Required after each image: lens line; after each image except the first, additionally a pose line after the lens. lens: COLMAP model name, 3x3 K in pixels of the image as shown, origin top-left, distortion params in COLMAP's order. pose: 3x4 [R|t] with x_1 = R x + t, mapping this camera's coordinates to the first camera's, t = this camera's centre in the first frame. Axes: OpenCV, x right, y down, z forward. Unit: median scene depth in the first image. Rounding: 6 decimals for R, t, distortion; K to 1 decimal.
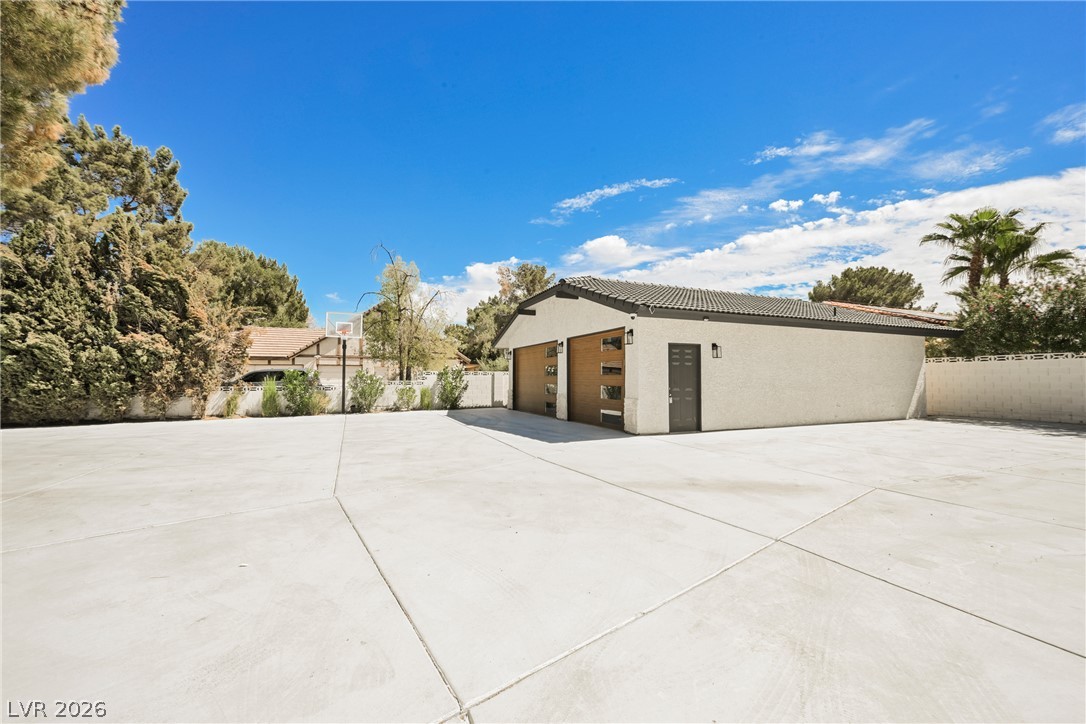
lens RADIAL K [[440.6, 0, 542.4], [0, 440.6, 364.0], [0, 0, 1]] dist [-0.003371, 0.000571]
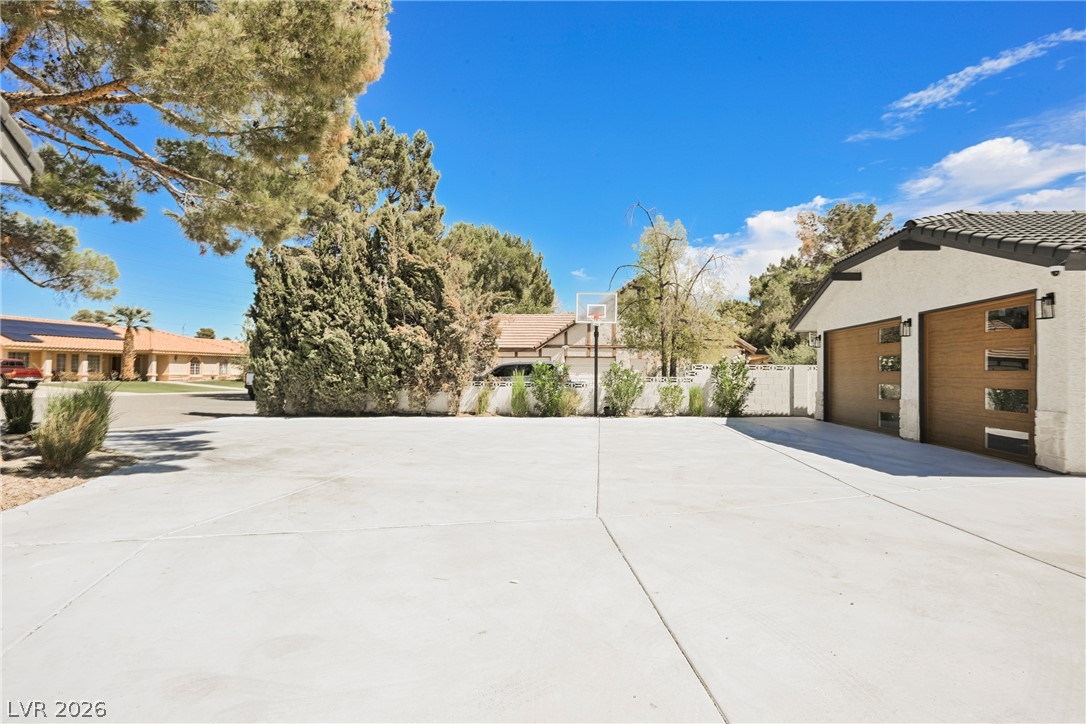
lens RADIAL K [[589.5, 0, 546.8], [0, 589.5, 360.4], [0, 0, 1]] dist [-0.005565, 0.001817]
pose [[0.878306, -0.003041, -0.478089, -0.008805], [0.007654, 0.999941, 0.007700, -0.000401], [0.478038, -0.010422, 0.878277, -0.003466]]
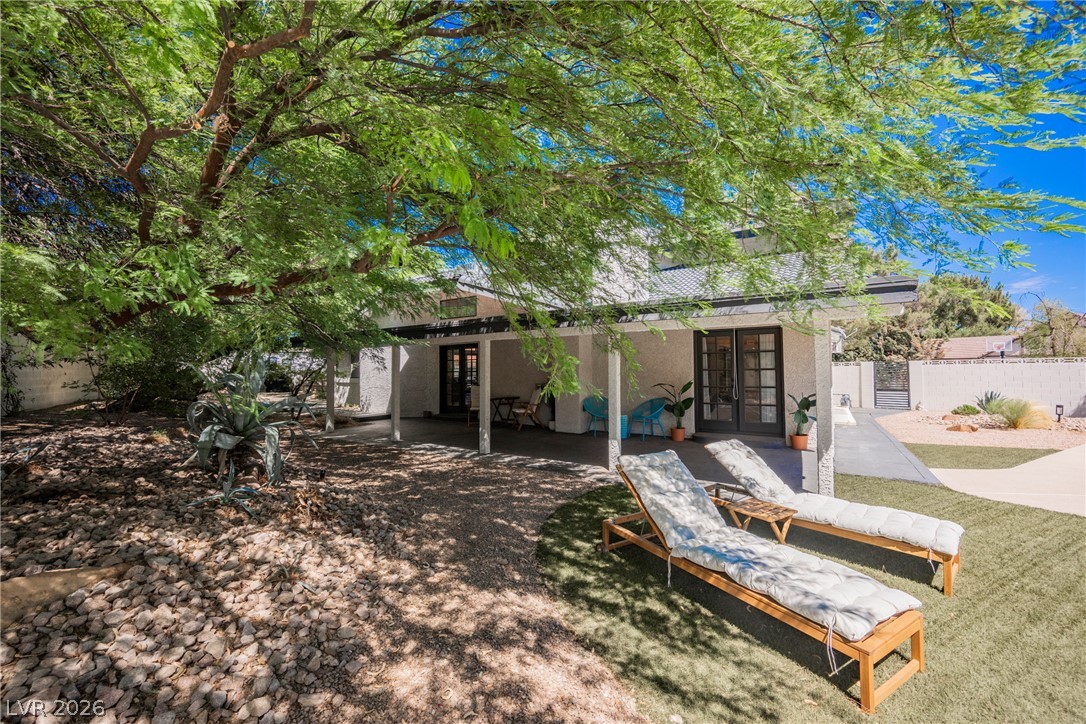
lens RADIAL K [[440.6, 0, 538.3], [0, 440.6, 359.8], [0, 0, 1]] dist [-0.003371, 0.000571]
pose [[0.190154, -0.036869, -0.981062, 1.098218], [0.046814, 0.998498, -0.028451, -0.064873], [0.980637, -0.040517, 0.191595, -1.386773]]
